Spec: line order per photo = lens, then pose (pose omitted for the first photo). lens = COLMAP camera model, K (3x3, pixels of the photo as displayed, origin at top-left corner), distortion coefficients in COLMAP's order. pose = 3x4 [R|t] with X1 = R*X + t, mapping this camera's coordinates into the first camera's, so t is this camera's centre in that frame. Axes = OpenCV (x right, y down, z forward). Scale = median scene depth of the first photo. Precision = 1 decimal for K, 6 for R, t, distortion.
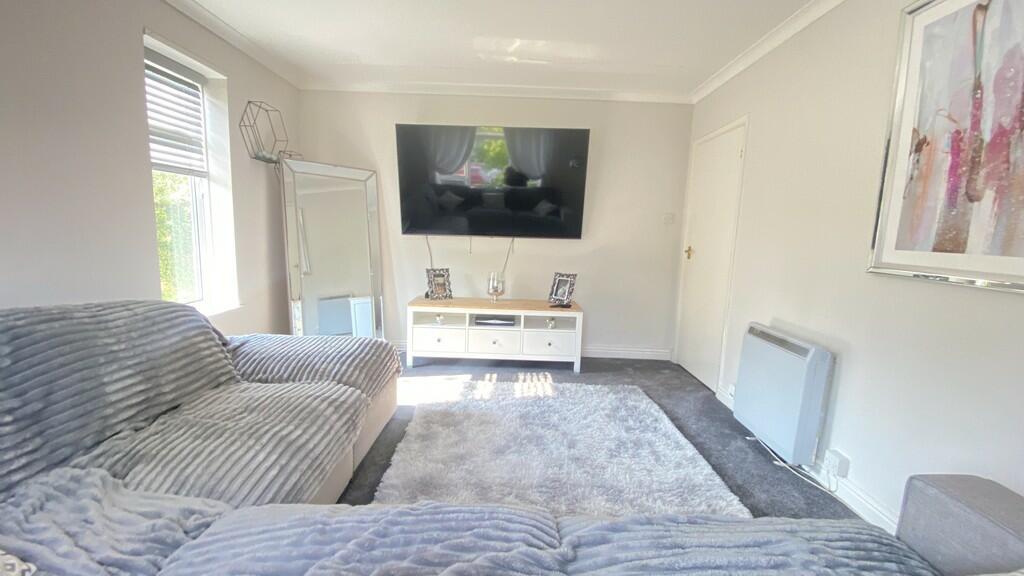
lens RADIAL K [[406.9, 0, 512.0], [0, 406.9, 288.0], [0, 0, 1]] dist [0.033195, -0.030514]
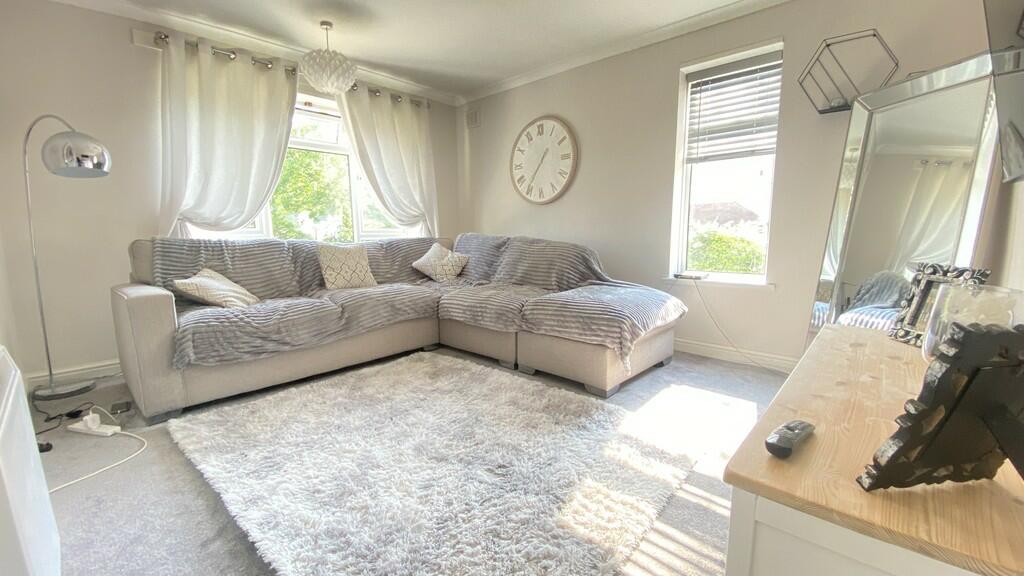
lens RADIAL K [[406.9, 0, 512.0], [0, 406.9, 288.0], [0, 0, 1]] dist [0.033195, -0.030514]
pose [[-0.656313, 0.044032, -0.753203, 0.371907], [-0.135561, 0.975168, 0.175131, -0.029755], [0.742210, 0.217046, -0.634047, 1.024168]]
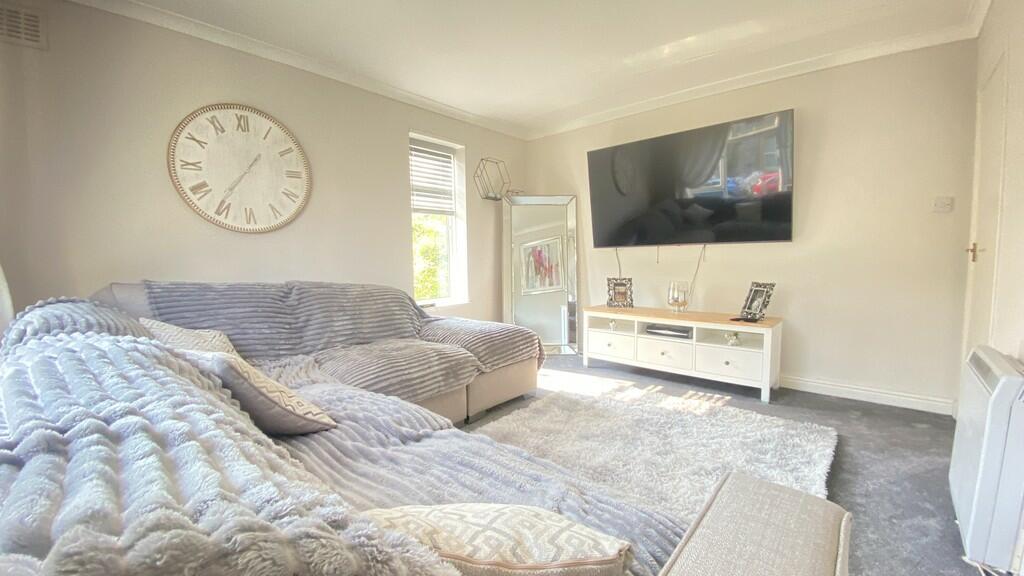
lens RADIAL K [[406.9, 0, 512.0], [0, 406.9, 288.0], [0, 0, 1]] dist [0.033195, -0.030514]
pose [[0.757167, 0.009543, -0.653151, 0.325073], [-0.052753, 0.997521, -0.046580, 0.045664], [0.651088, 0.069724, 0.755793, 0.027500]]
